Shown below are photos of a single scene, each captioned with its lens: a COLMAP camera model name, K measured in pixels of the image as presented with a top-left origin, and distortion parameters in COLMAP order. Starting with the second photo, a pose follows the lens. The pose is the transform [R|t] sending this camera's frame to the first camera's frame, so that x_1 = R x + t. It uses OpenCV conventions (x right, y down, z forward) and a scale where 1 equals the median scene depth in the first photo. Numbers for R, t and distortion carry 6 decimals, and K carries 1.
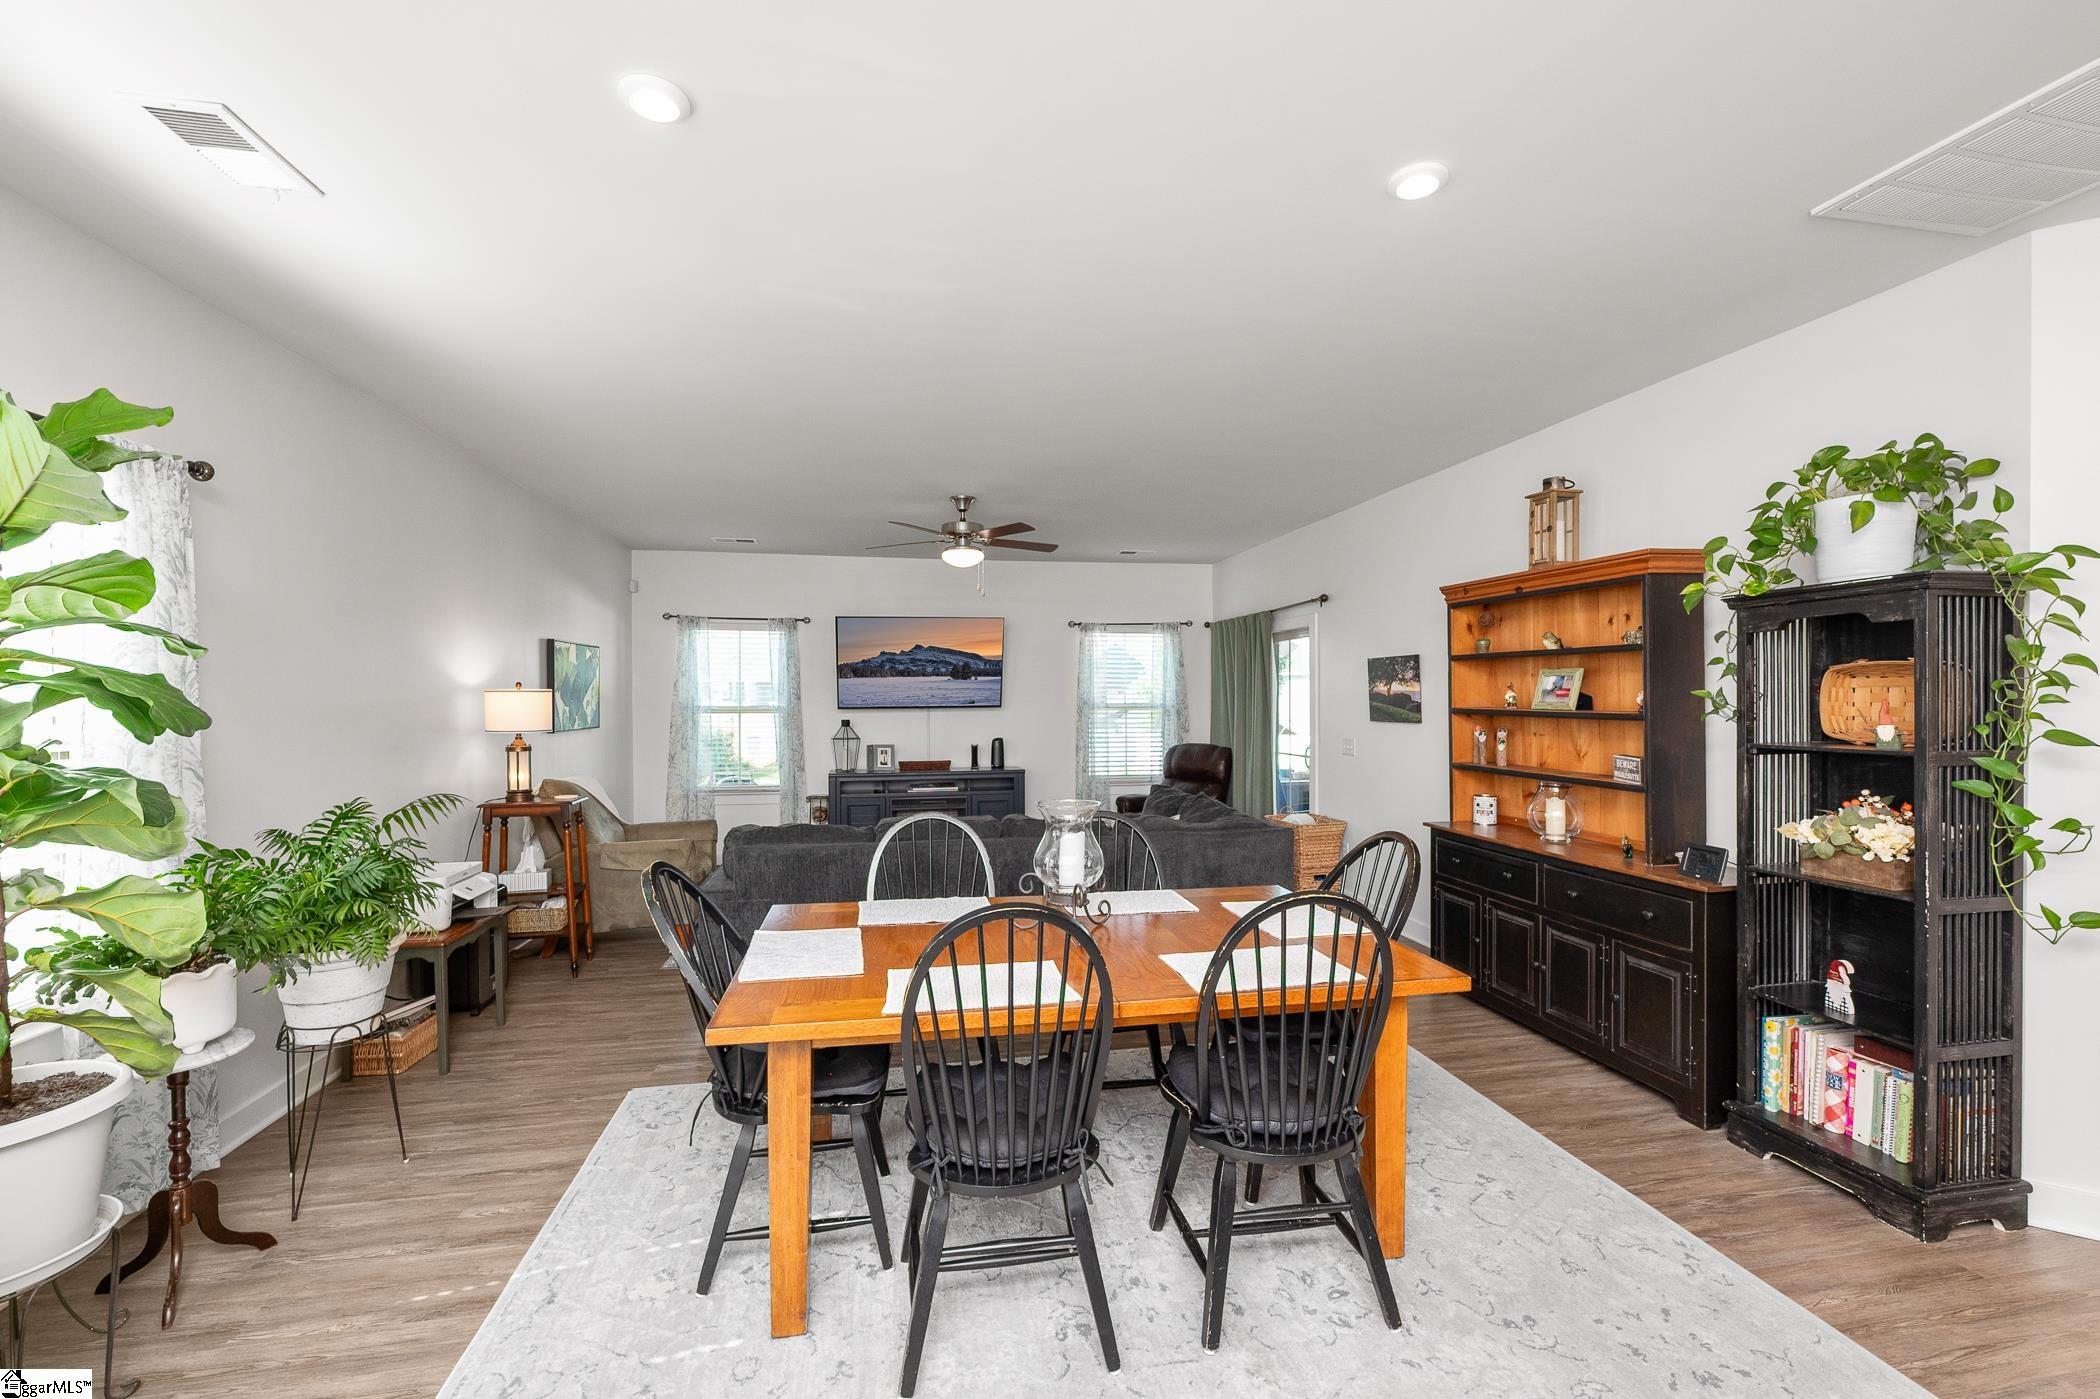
lens RADIAL K [[893.2, 0, 1049.6], [0, 893.2, 701.0], [0, 0, 1]] dist [-0.000626, -0.000005]
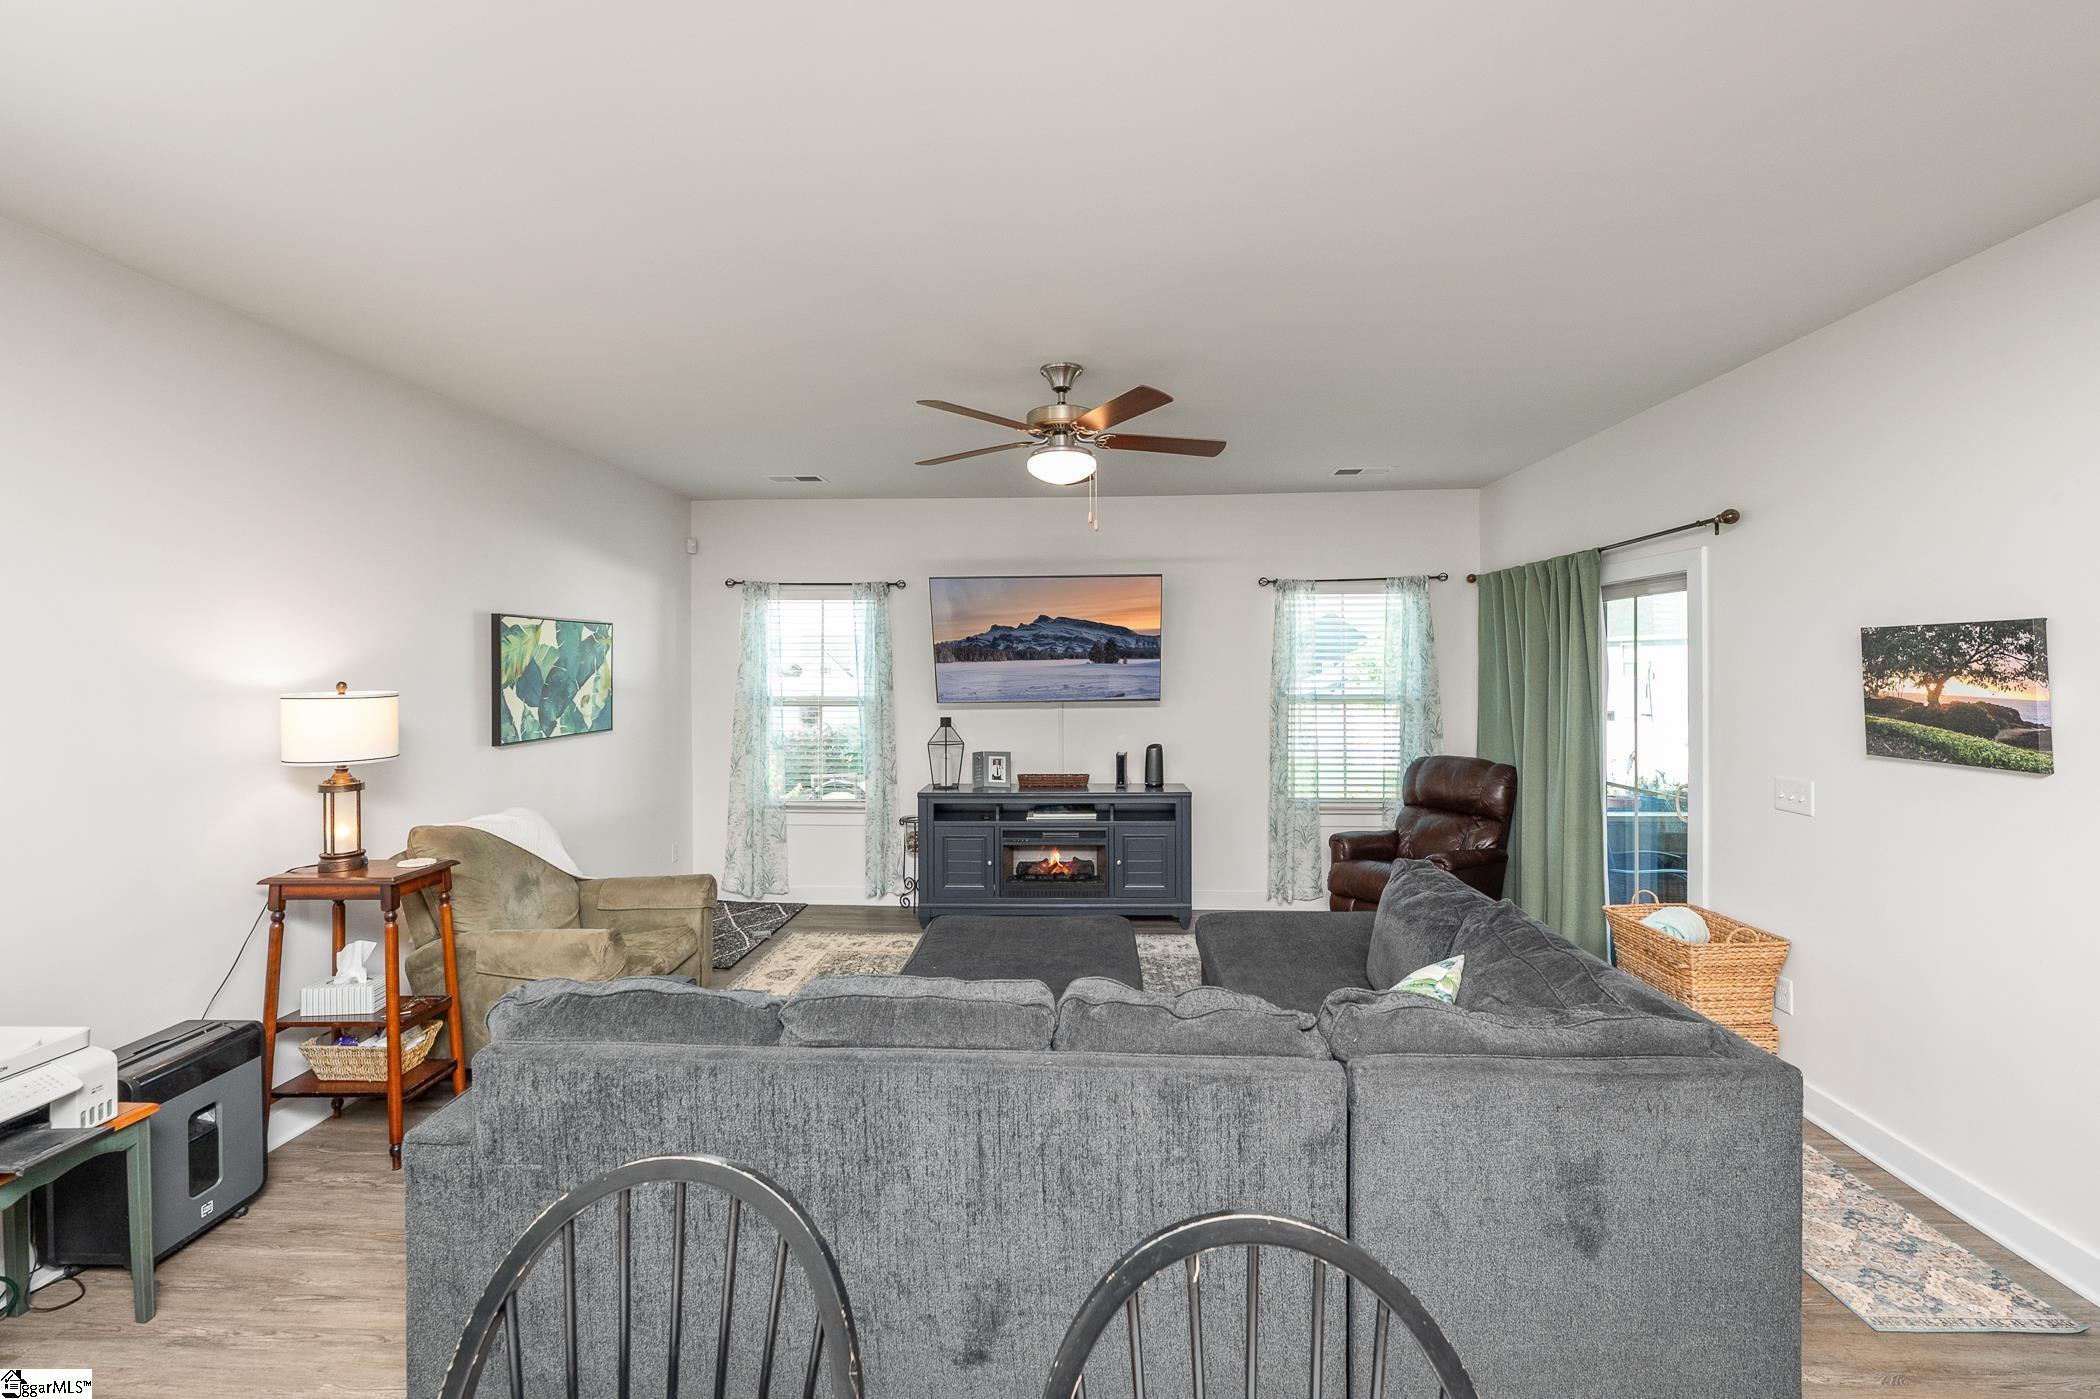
lens RADIAL K [[872.2, 0, 1052.3], [0, 872.2, 679.6], [0, 0, 1]] dist [0.000433, -0.000076]
pose [[0.972137, 0.002289, -0.234403, 0.025737], [0.000222, 0.999943, 0.010686, -0.018075], [0.234414, -0.010440, 0.972081, 0.318247]]
